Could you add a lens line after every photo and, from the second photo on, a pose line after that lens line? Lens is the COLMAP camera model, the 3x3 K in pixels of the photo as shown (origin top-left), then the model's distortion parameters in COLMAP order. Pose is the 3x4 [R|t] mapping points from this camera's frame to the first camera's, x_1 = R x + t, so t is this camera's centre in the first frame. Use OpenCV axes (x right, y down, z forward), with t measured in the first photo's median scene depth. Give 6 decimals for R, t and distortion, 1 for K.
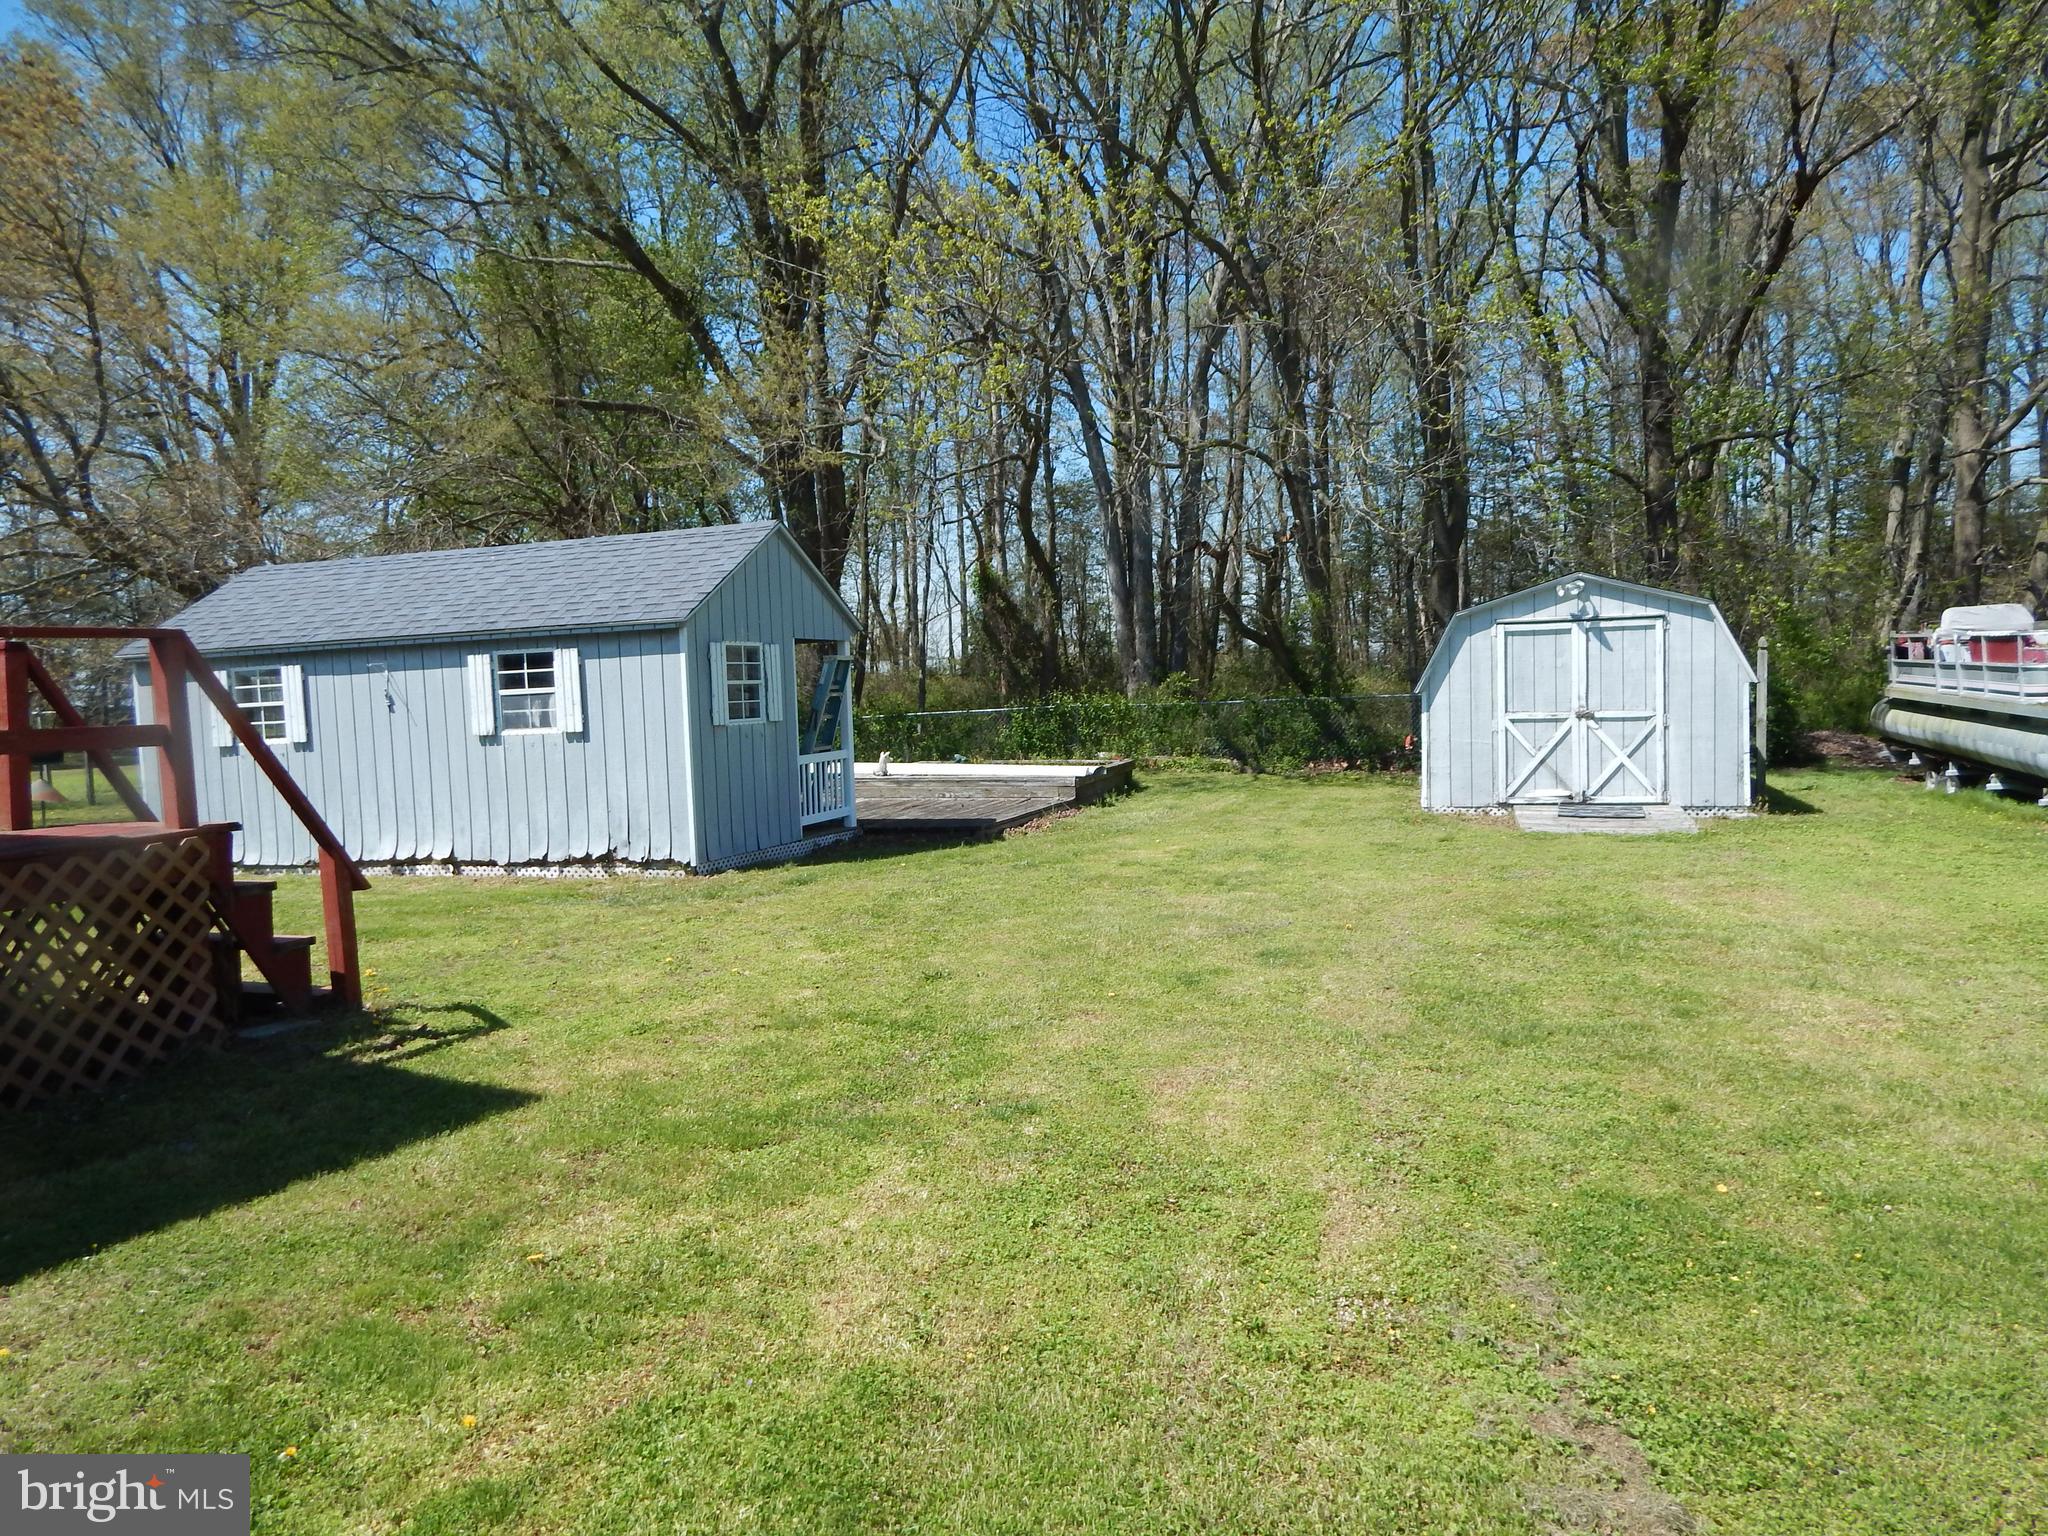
lens RADIAL K [[1378.8, 0, 1022.5], [0, 1378.8, 770.0], [0, 0, 1]] dist [0.003375, 0.001990]
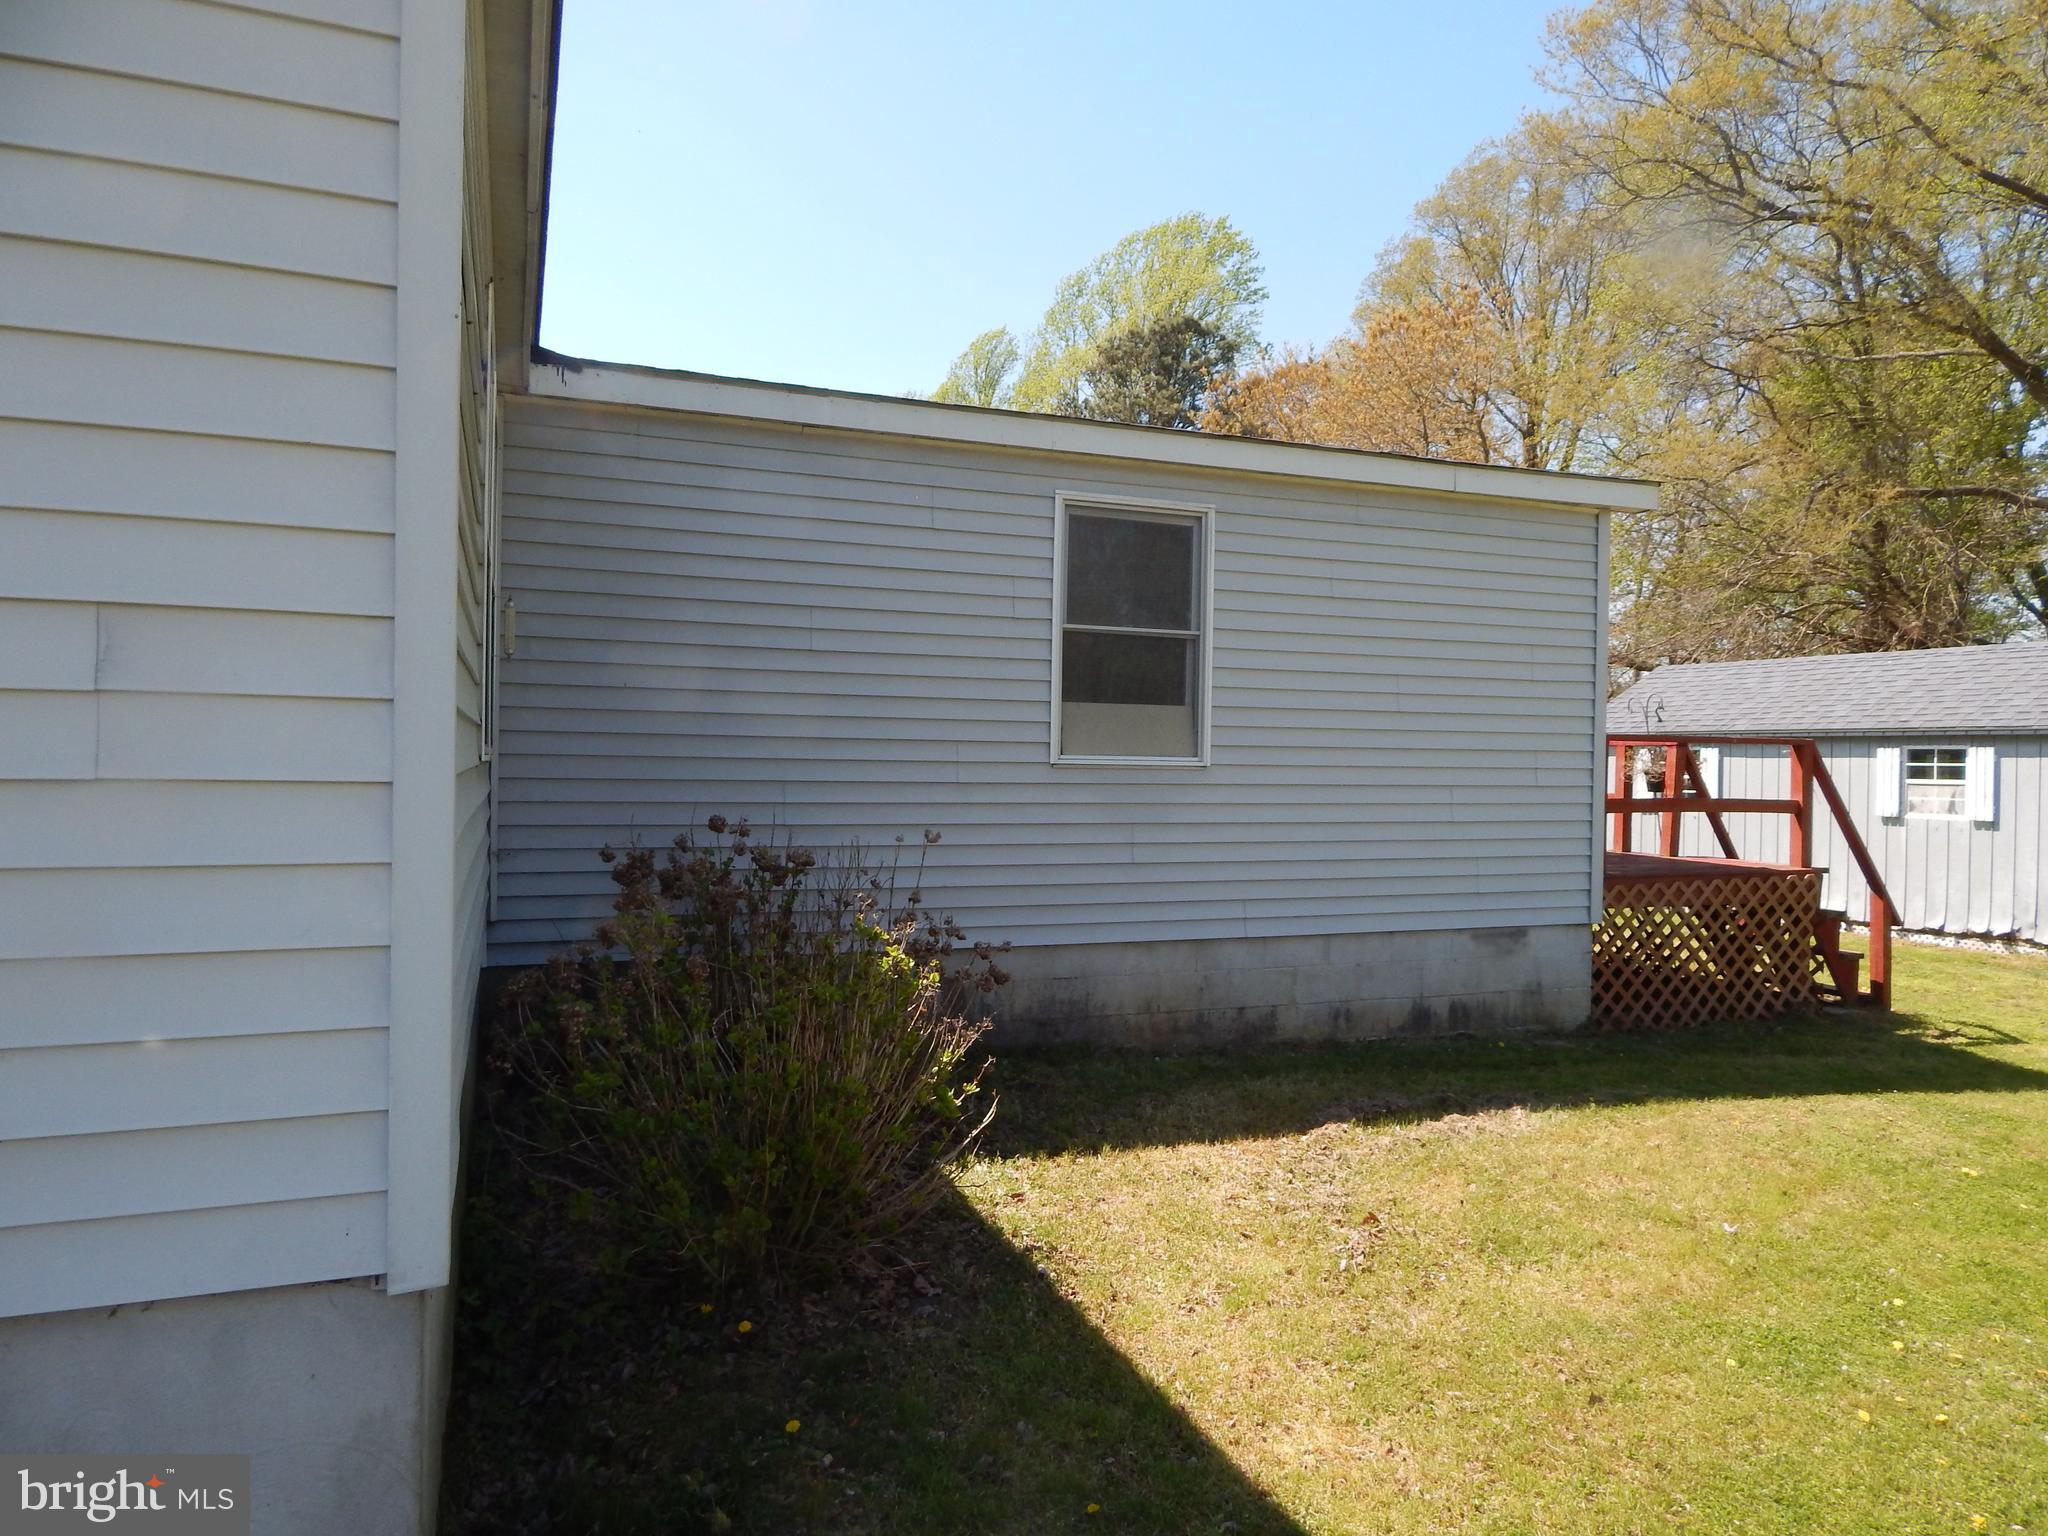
lens RADIAL K [[1378.8, 0, 1023.7], [0, 1378.8, 738.5], [0, 0, 1]] dist [0.003375, 0.001990]
pose [[0.683879, 0.045849, -0.728153, -0.041210], [-0.096175, 0.994980, -0.027677, 0.012288], [0.723229, 0.088958, 0.684855, -0.348825]]
